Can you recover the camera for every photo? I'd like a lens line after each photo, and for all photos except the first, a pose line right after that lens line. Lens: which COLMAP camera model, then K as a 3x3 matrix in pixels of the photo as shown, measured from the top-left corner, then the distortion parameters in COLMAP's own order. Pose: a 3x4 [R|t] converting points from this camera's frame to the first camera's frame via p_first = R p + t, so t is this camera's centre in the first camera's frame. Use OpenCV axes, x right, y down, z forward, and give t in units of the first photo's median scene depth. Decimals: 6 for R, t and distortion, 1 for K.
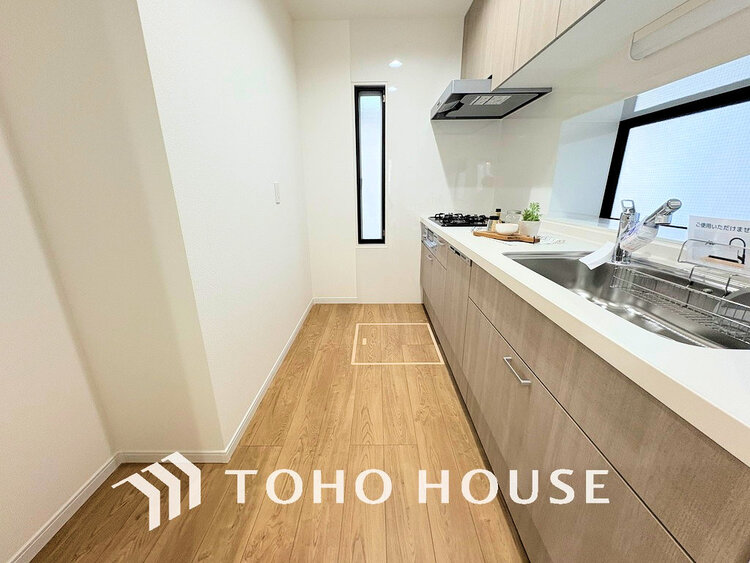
lens RADIAL K [[299.4, 0, 373.4], [0, 299.4, 279.5], [0, 0, 1]] dist [-0.000188, -0.000145]
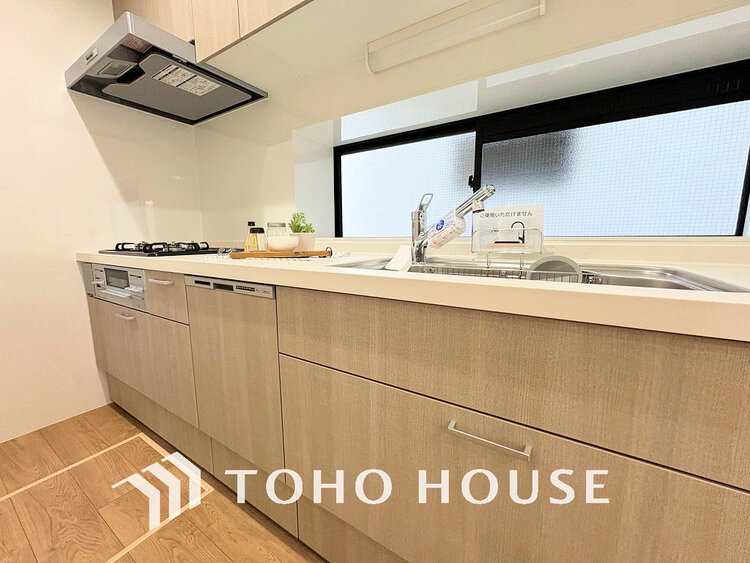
lens RADIAL K [[299.4, 0, 373.4], [0, 299.4, 279.5], [0, 0, 1]] dist [-0.000188, -0.000145]
pose [[0.526433, -0.112158, 0.842787, -0.034560], [0.247952, 0.968423, -0.026002, -0.011967], [-0.813258, 0.222659, 0.537619, 0.353407]]
